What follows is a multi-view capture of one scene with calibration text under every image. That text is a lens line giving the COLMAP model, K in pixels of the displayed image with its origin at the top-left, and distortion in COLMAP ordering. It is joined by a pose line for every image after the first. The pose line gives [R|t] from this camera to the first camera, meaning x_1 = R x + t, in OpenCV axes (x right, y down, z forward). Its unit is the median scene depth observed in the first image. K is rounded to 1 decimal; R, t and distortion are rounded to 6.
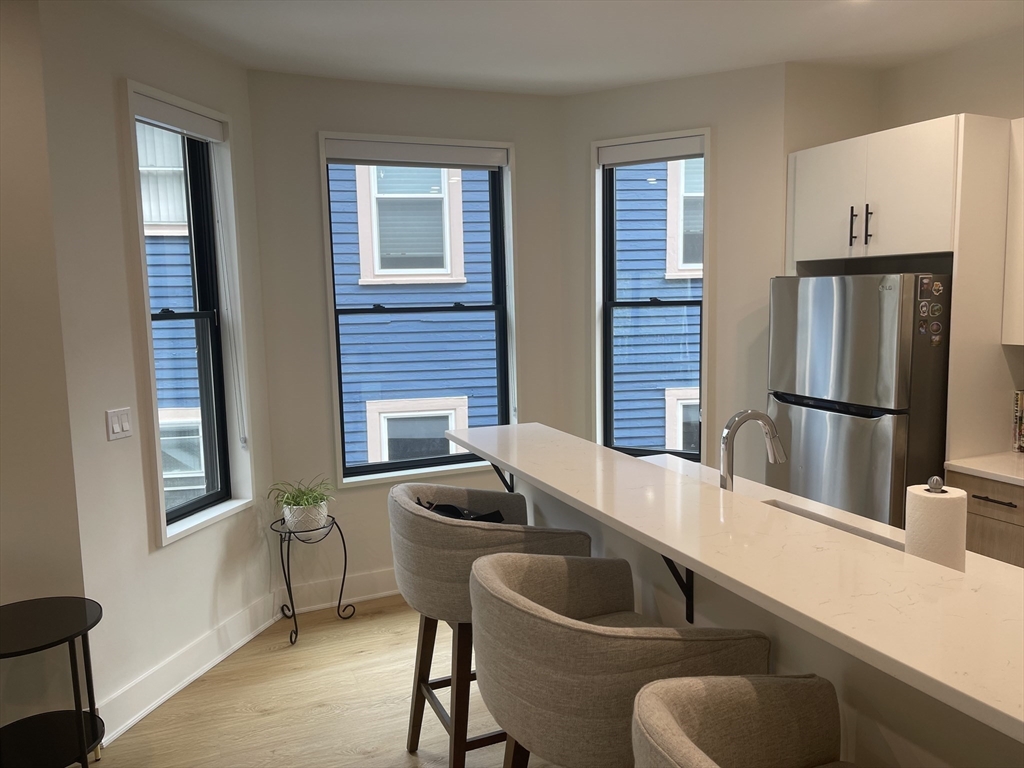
lens RADIAL K [[774.7, 0, 511.5], [0, 774.7, 377.4], [0, 0, 1]] dist [0.070779, -0.084179]
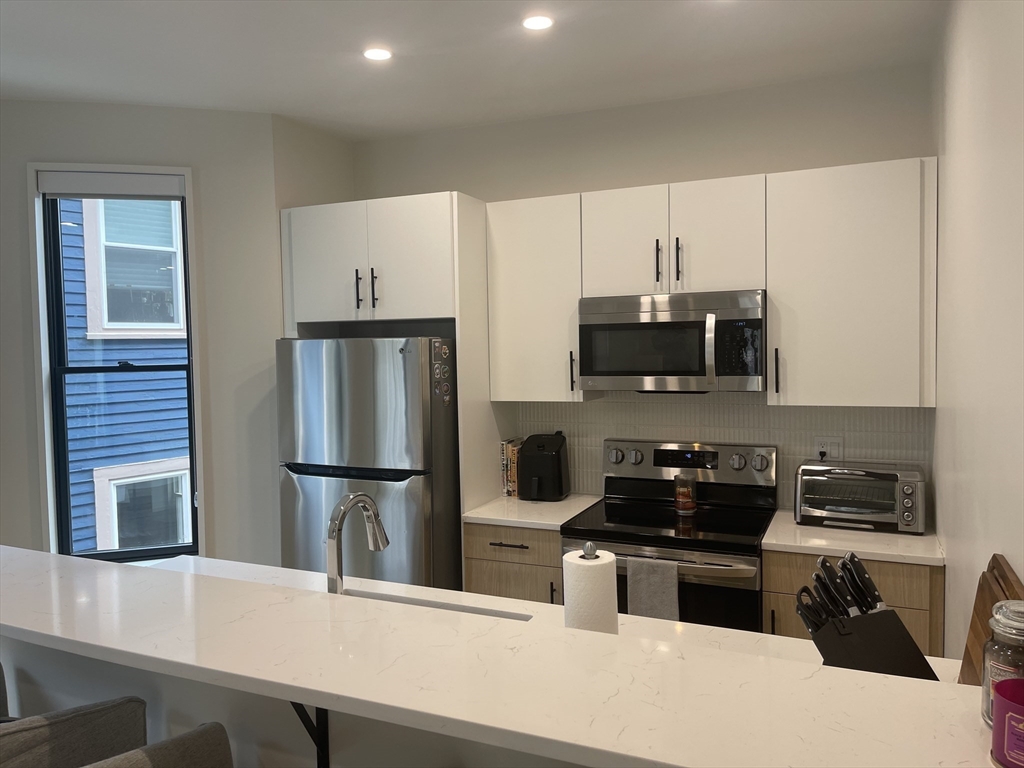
lens RADIAL K [[774.7, 0, 511.5], [0, 774.7, 377.4], [0, 0, 1]] dist [0.070779, -0.084179]
pose [[0.742235, -0.023837, 0.669716, -0.084713], [0.076789, 0.995810, -0.049660, -0.017954], [-0.665726, 0.088286, 0.740955, 0.153701]]
